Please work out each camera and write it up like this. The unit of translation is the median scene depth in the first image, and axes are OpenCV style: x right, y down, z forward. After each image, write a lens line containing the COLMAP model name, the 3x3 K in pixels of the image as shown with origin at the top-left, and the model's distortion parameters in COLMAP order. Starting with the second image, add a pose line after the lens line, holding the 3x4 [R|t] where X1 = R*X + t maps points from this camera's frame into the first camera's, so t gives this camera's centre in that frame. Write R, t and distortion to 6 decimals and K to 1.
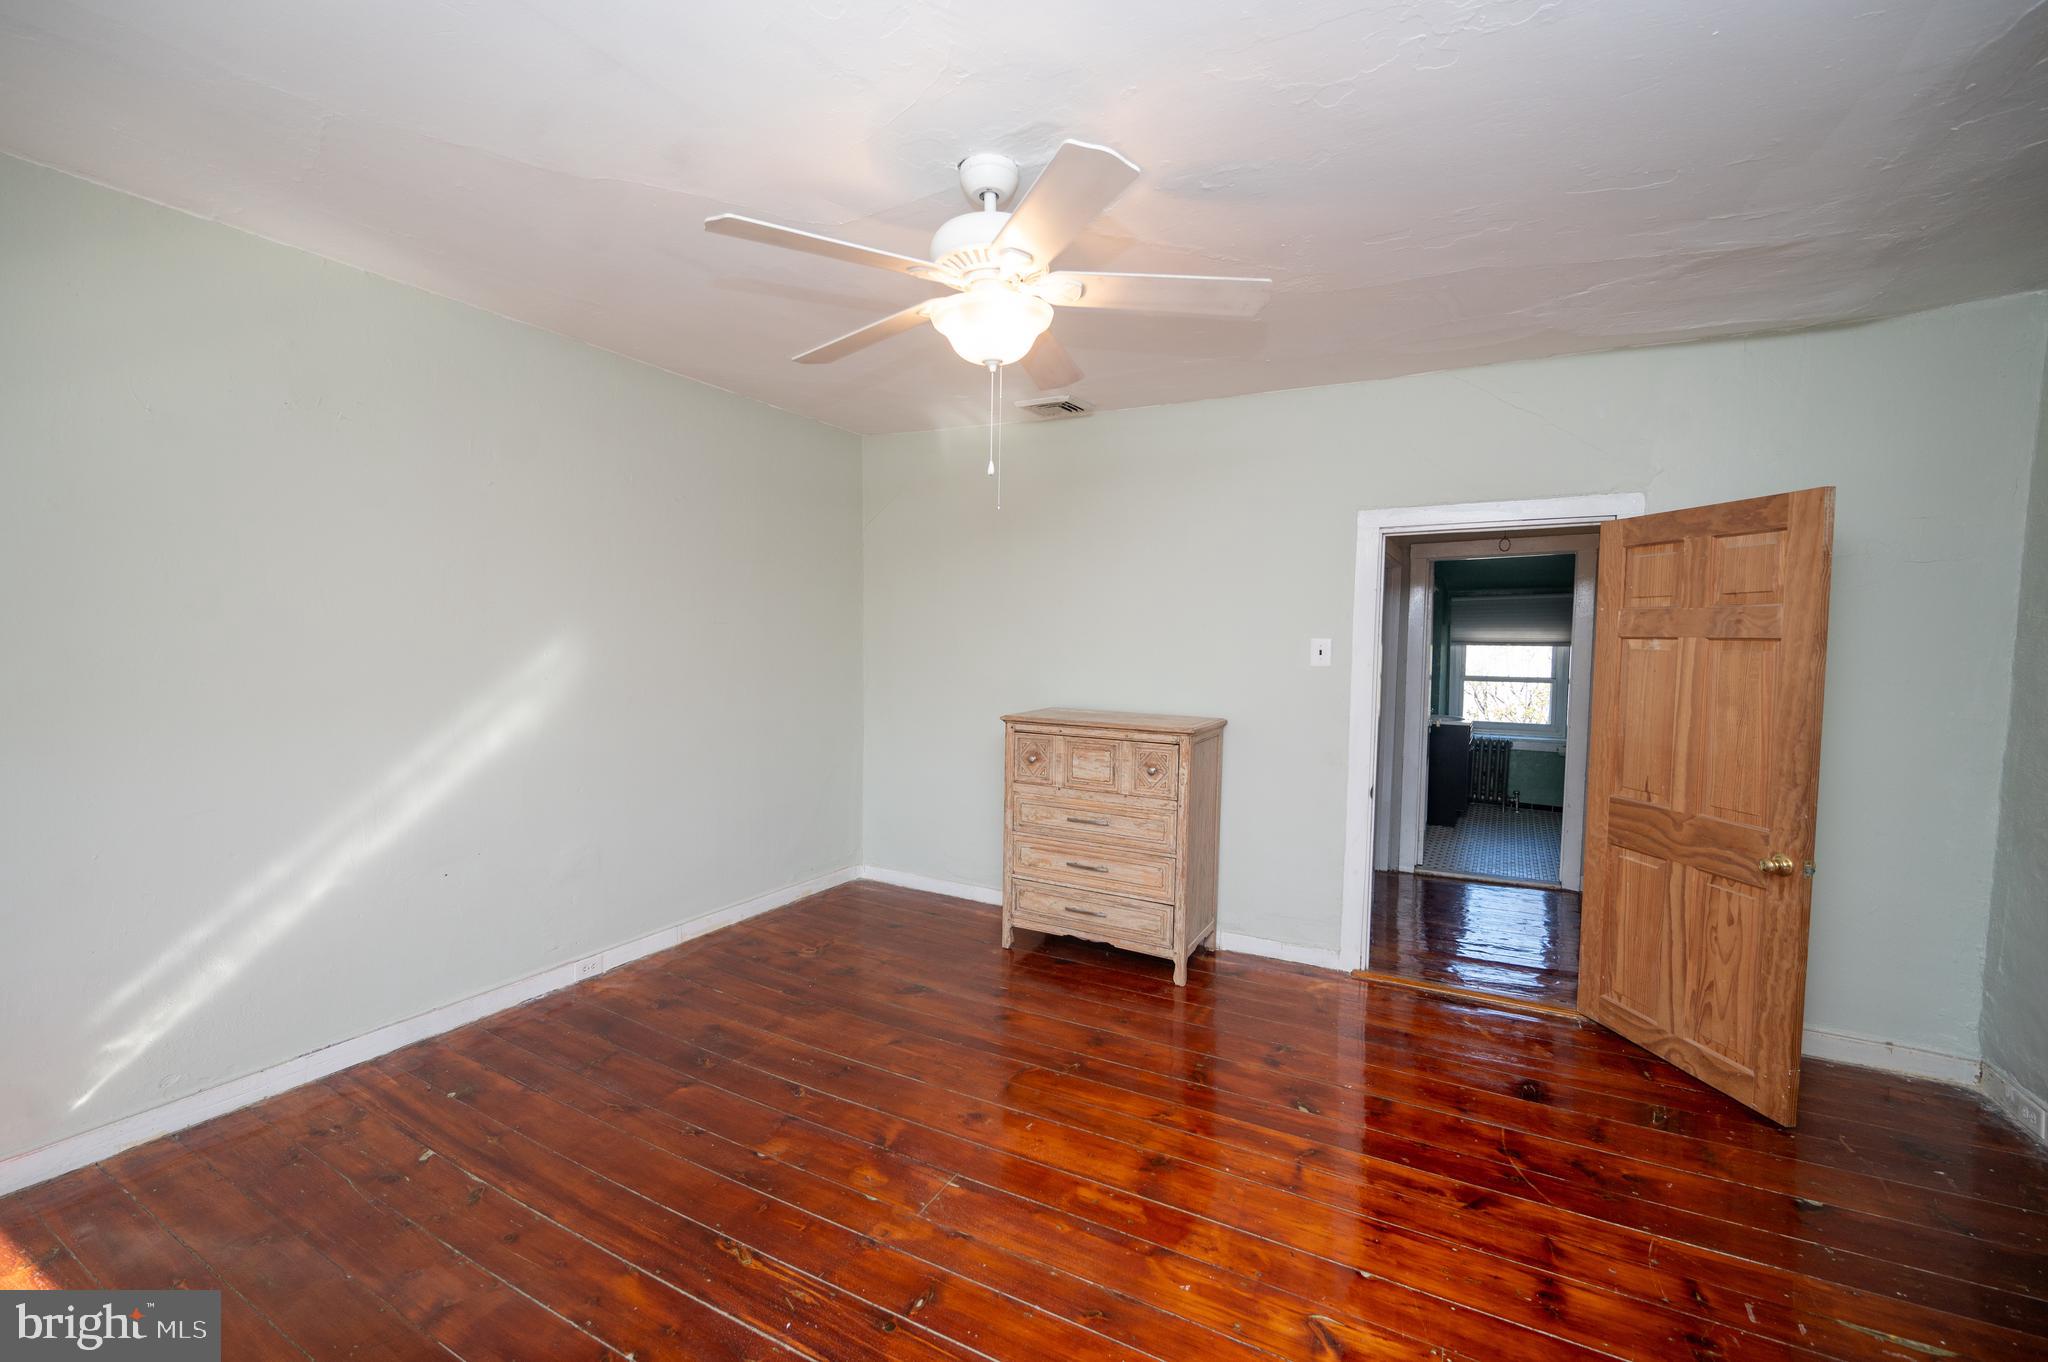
lens RADIAL K [[856.8, 0, 1029.0], [0, 856.8, 683.3], [0, 0, 1]] dist [-0.007410, 0.001339]
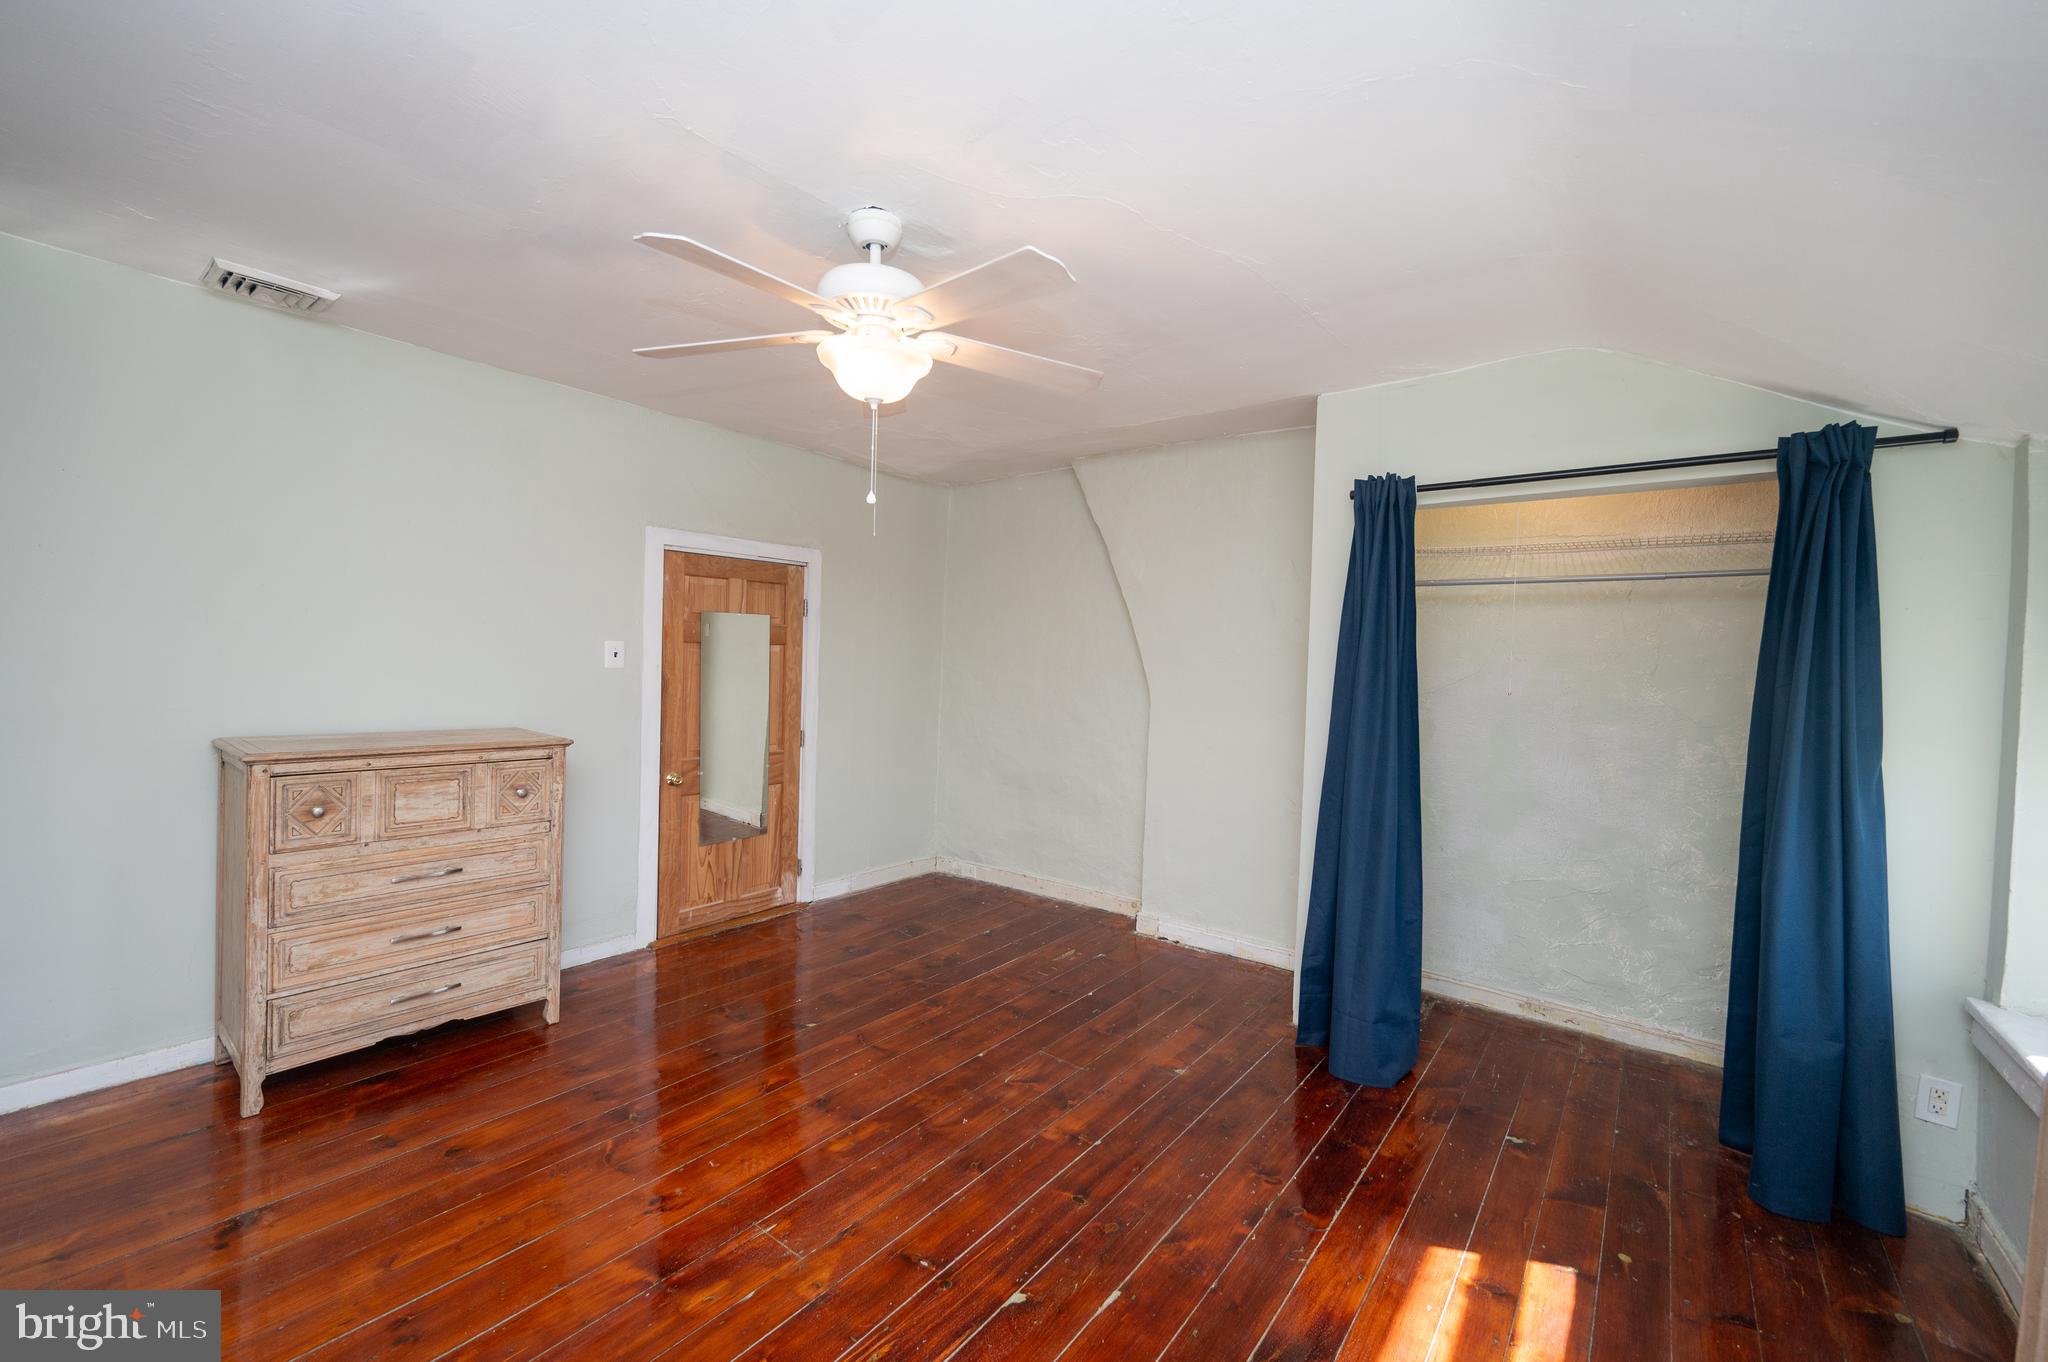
lens RADIAL K [[808.2, 0, 1032.6], [0, 808.2, 675.1], [0, 0, 1]] dist [0.003860, -0.000519]
pose [[0.174830, -0.030880, 0.984114, -0.648646], [0.023197, 0.999360, 0.027237, -0.030911], [-0.984325, 0.018066, 0.175435, 0.392668]]
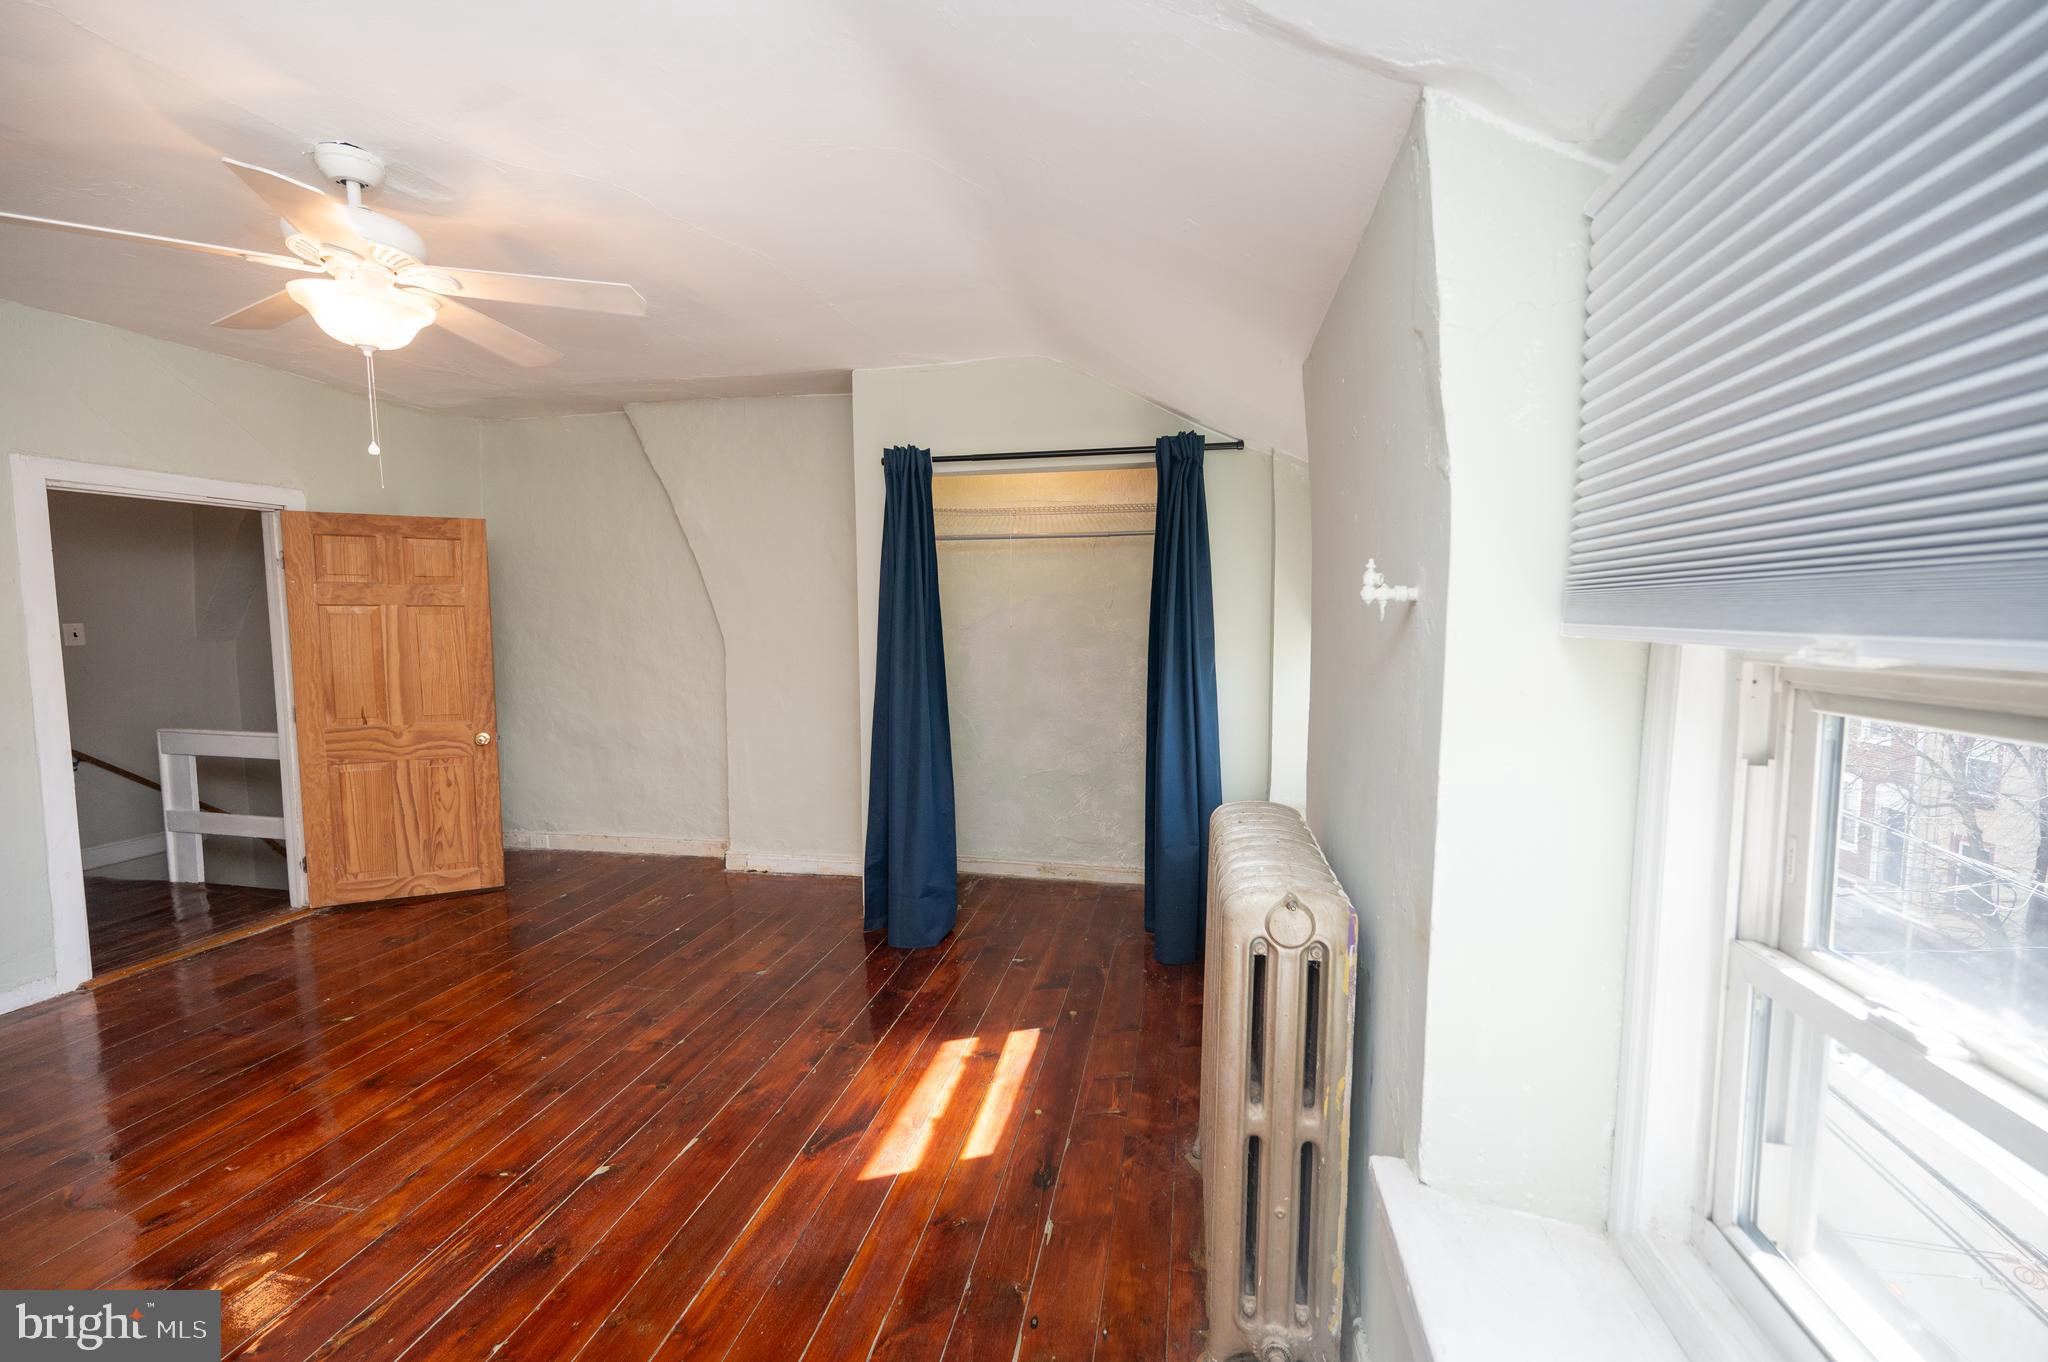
lens RADIAL K [[808.2, 0, 1007.4], [0, 808.2, 678.0], [0, 0, 1]] dist [0.003860, -0.000519]
pose [[-0.272286, -0.088704, 0.958119, -0.780328], [0.050362, 0.993063, 0.106251, -0.022535], [-0.960898, 0.077183, -0.265930, 0.339666]]
